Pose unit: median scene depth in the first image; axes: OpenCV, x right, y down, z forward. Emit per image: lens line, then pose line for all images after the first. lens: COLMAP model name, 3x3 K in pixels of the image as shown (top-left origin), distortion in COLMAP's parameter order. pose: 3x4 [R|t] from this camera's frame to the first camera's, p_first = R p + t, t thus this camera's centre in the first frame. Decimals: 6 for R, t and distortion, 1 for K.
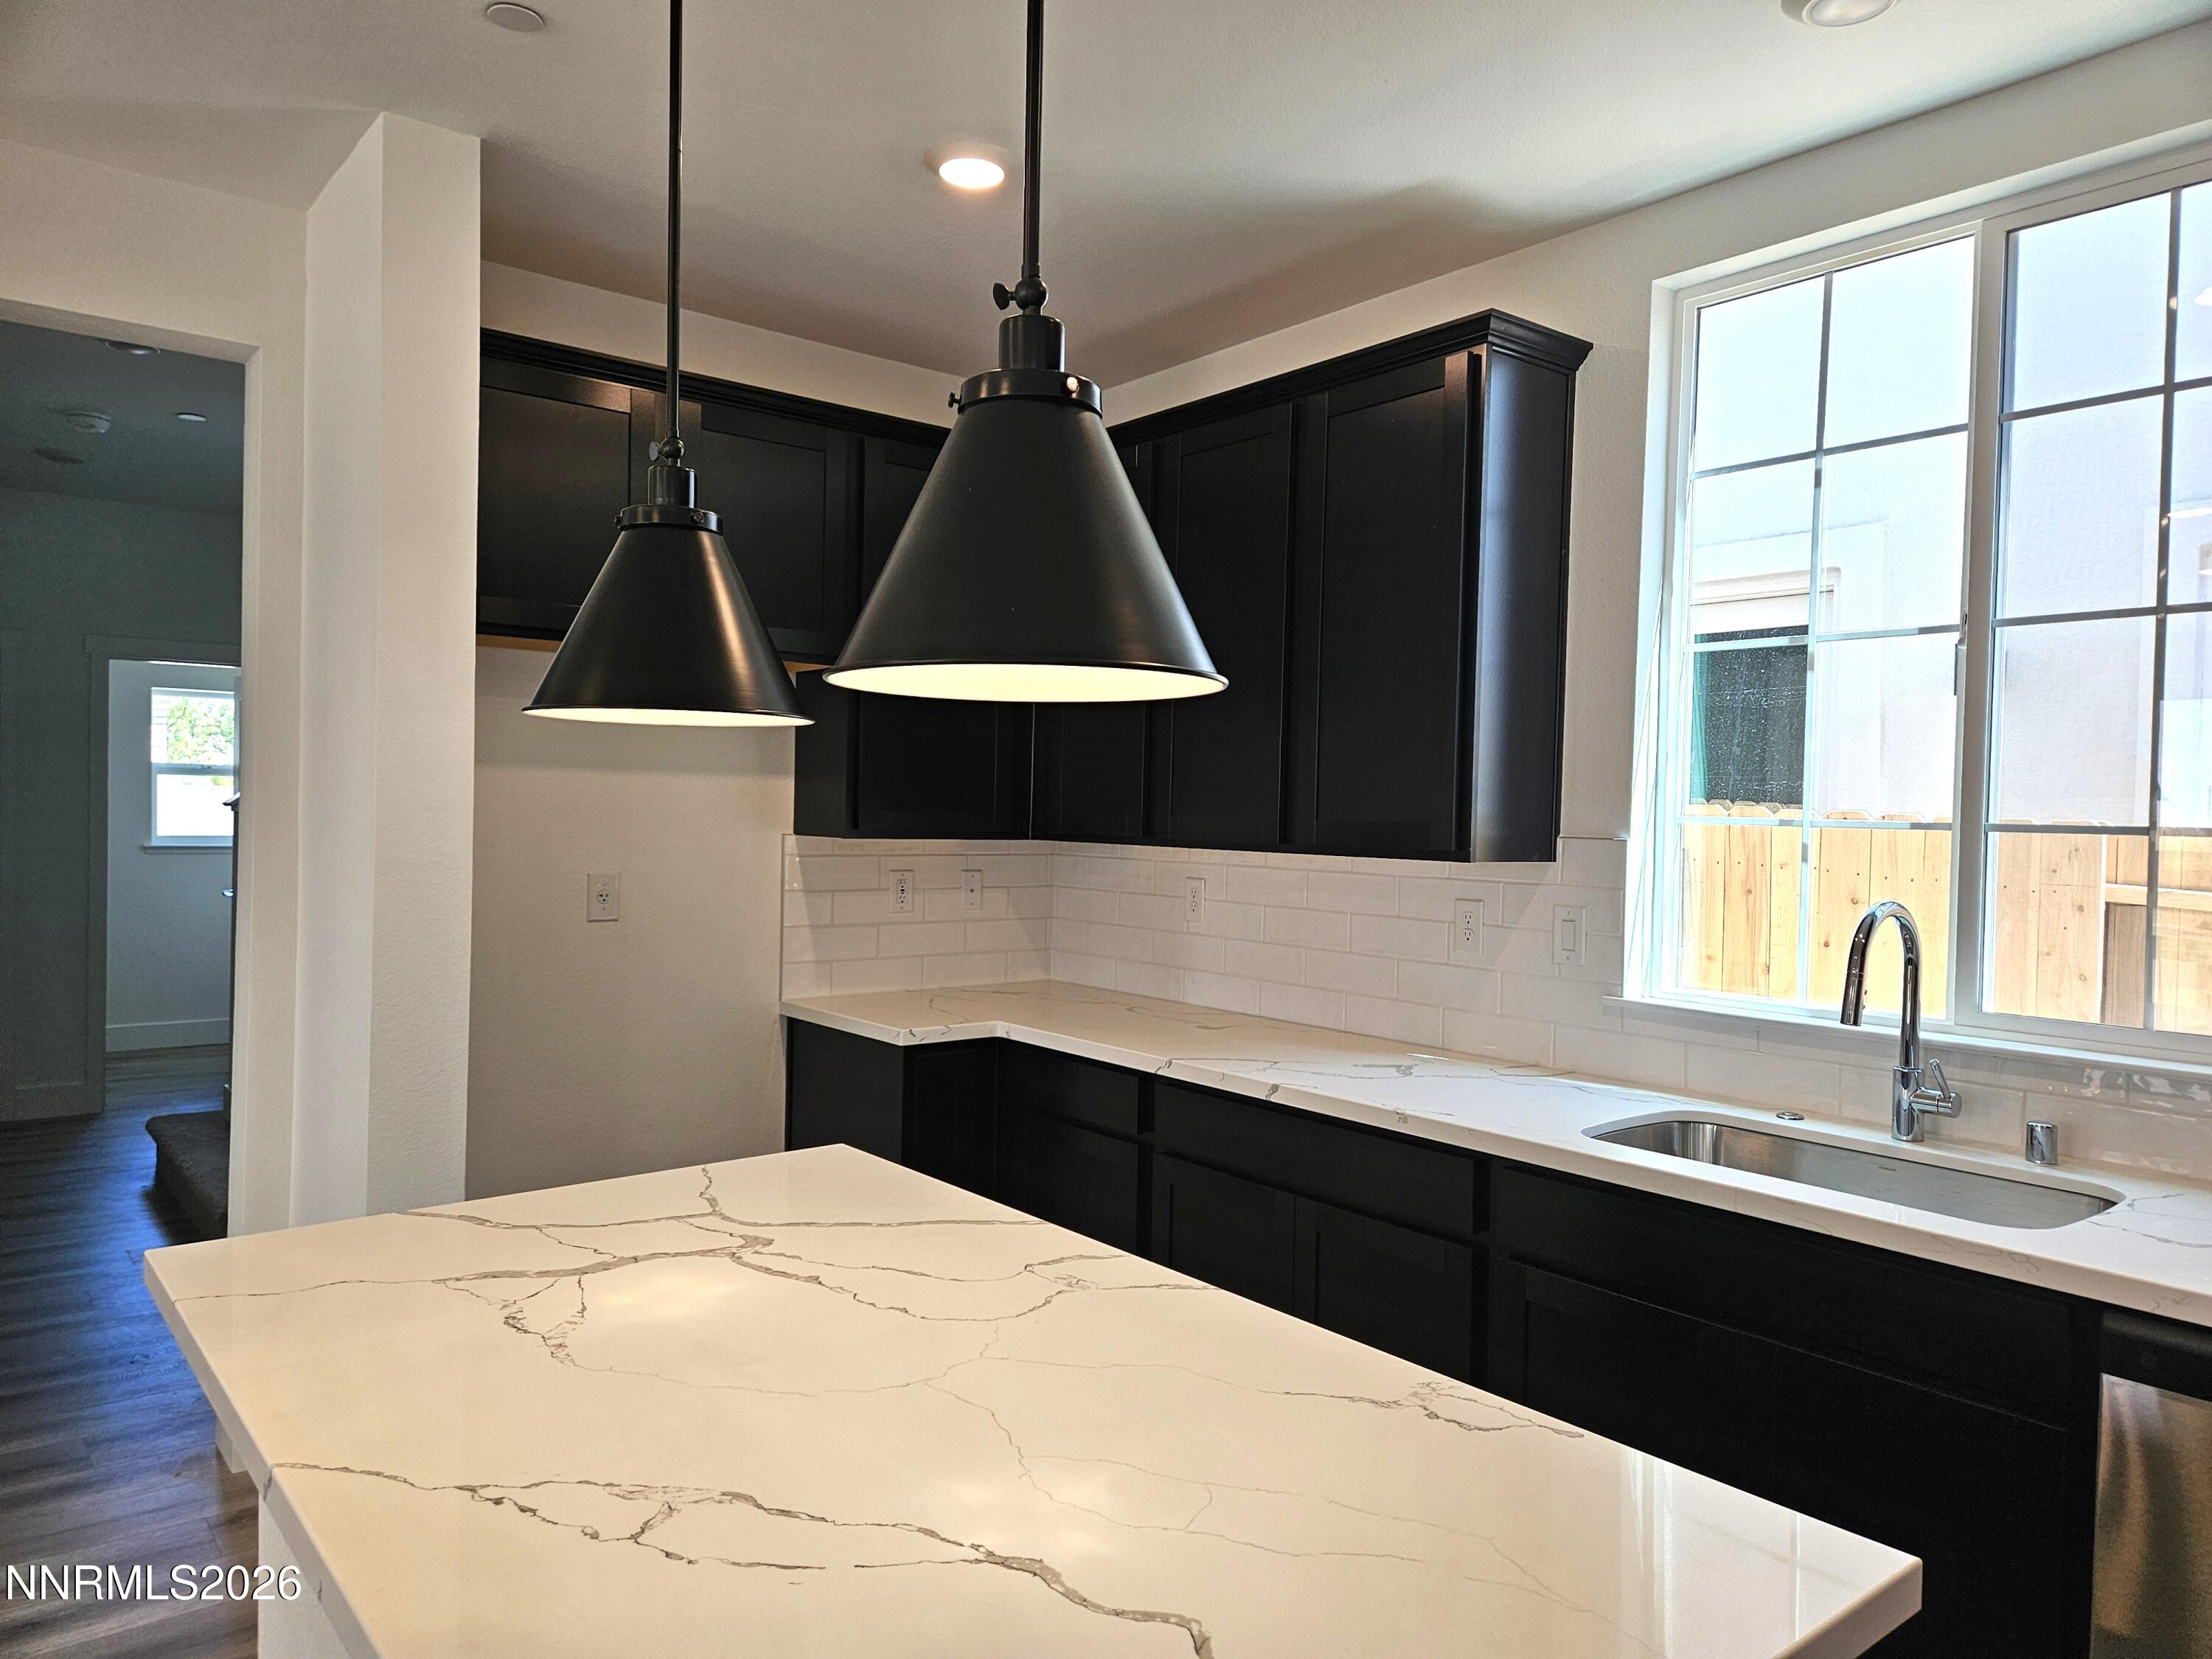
lens RADIAL K [[1492.6, 0, 1100.2], [0, 1492.6, 827.1], [0, 0, 1]] dist [0.067406, -0.045301]
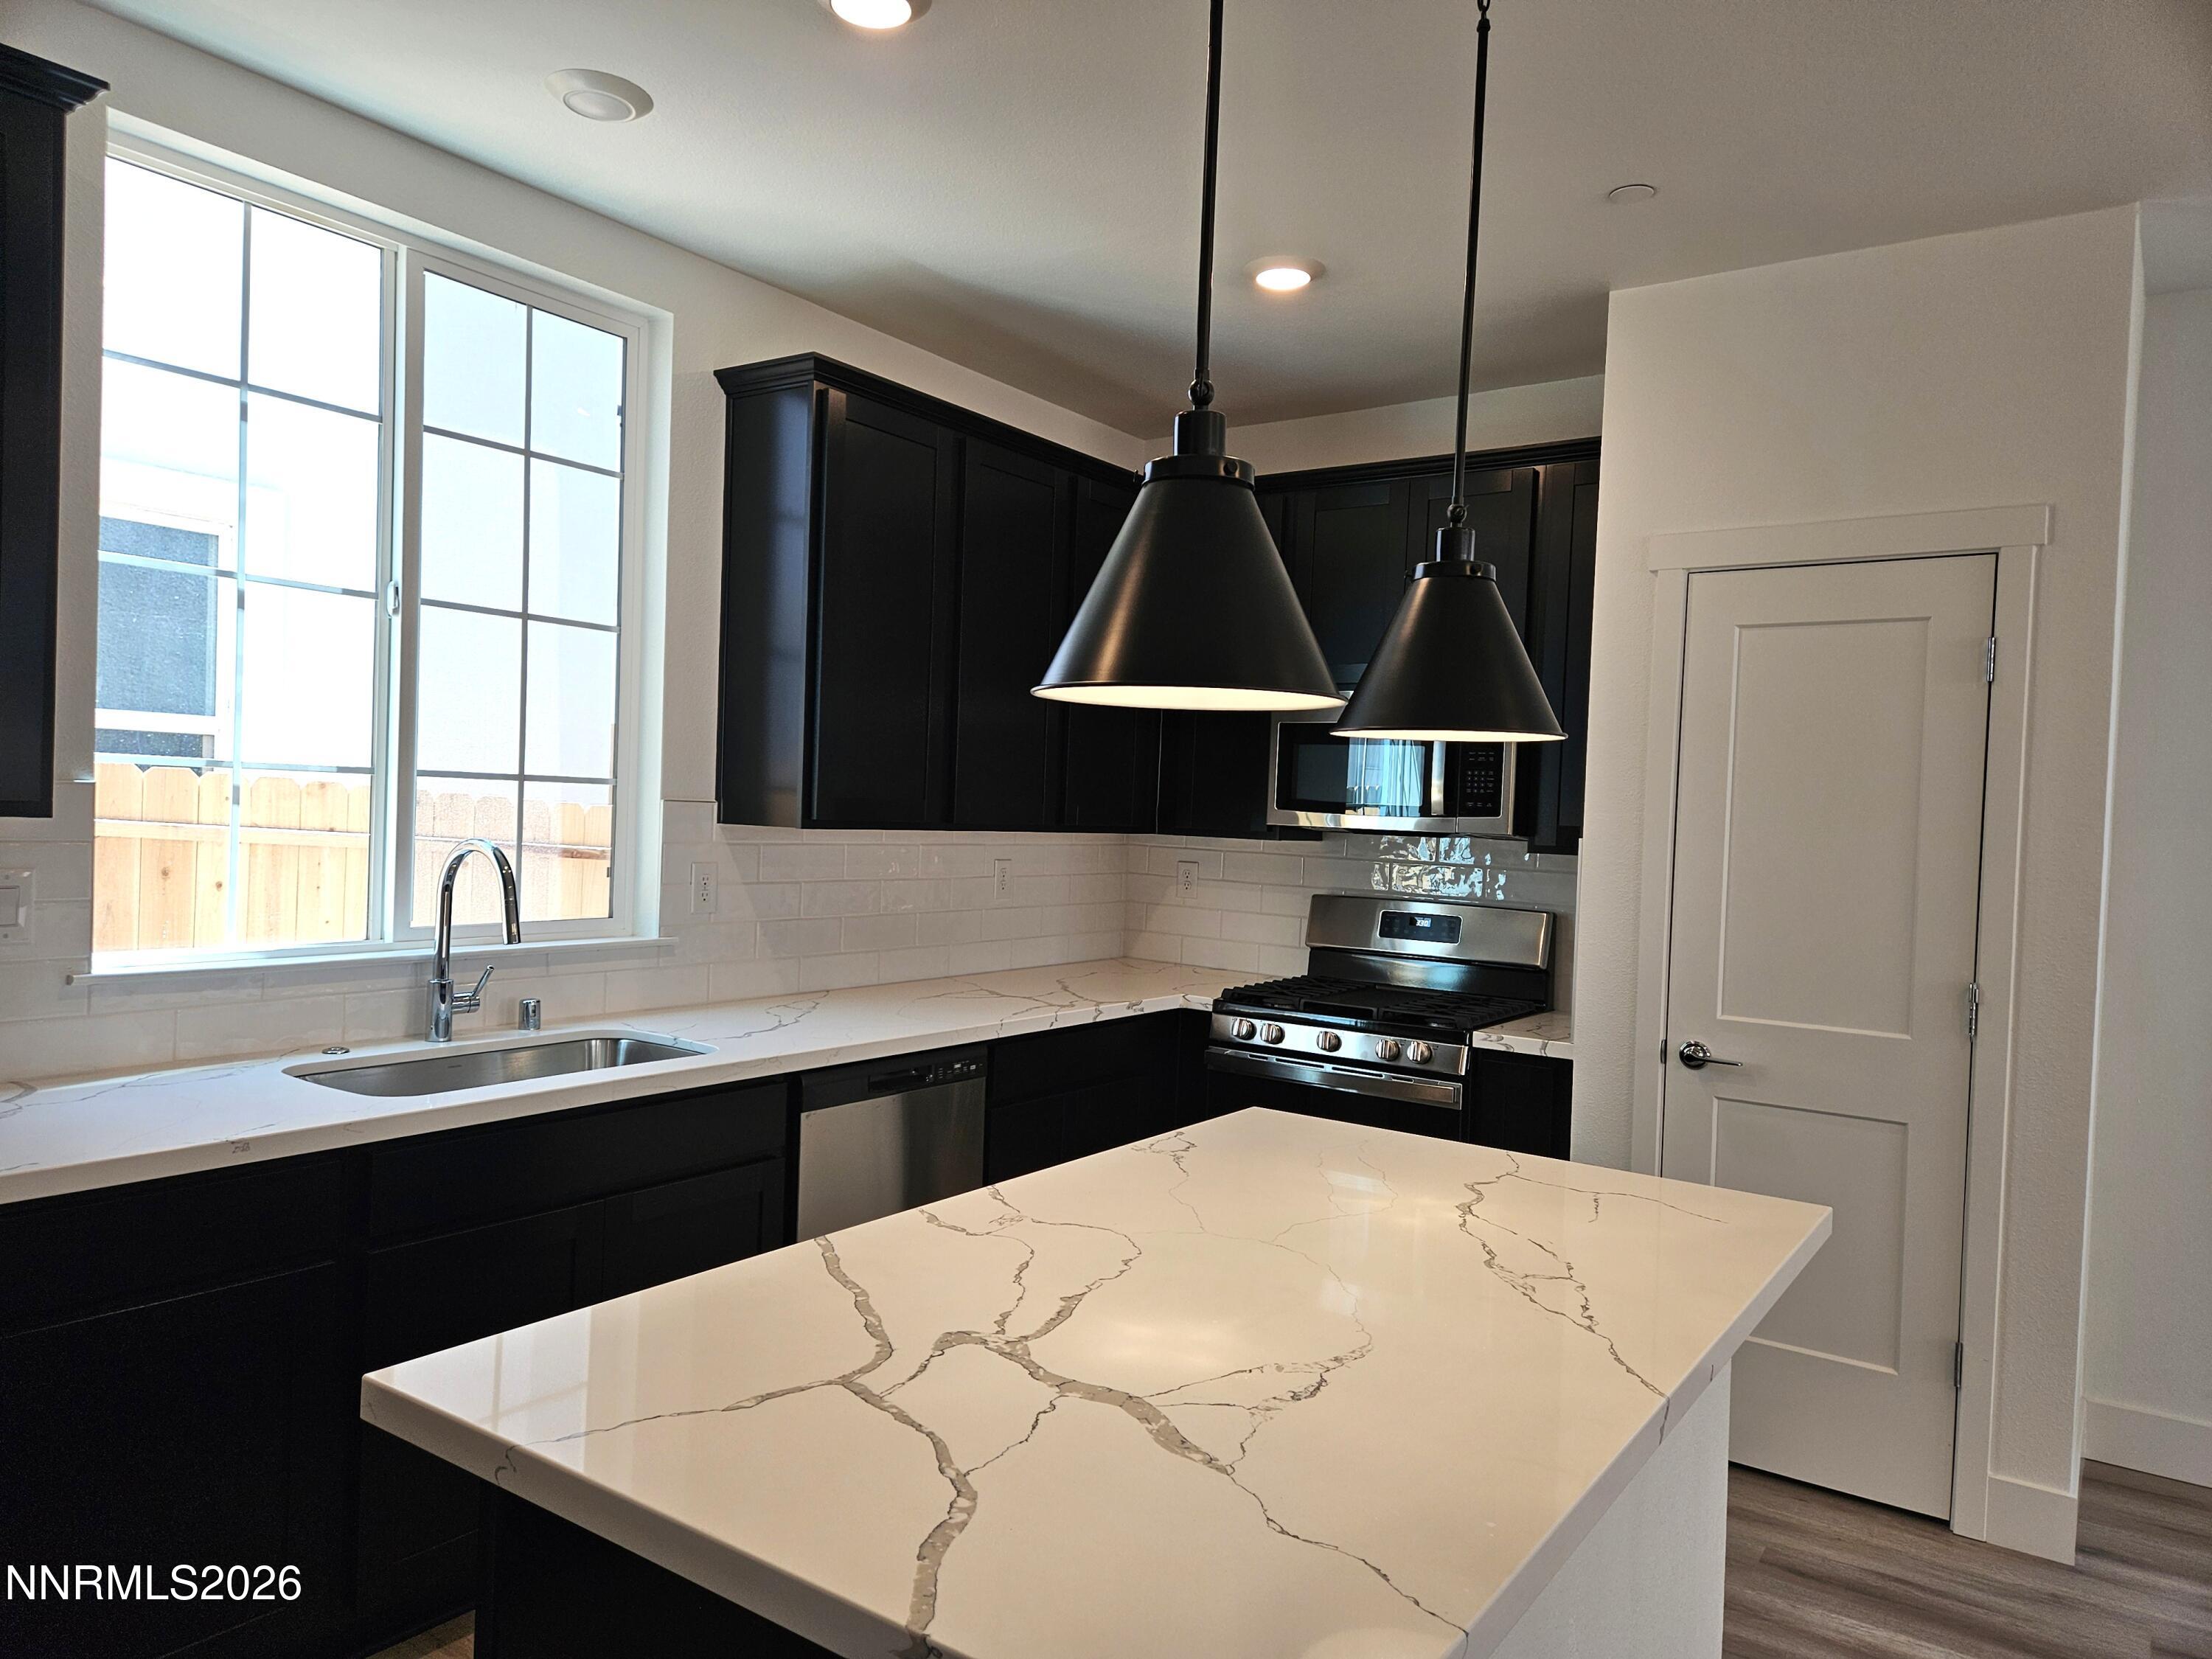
lens RADIAL K [[1492.6, 0, 1103.4], [0, 1492.6, 837.9], [0, 0, 1]] dist [0.067406, -0.045301]
pose [[-0.280596, -0.052670, 0.958380, -0.953828], [-0.030707, 0.998475, 0.045883, -0.026285], [-0.959335, -0.016554, -0.281786, 1.105338]]
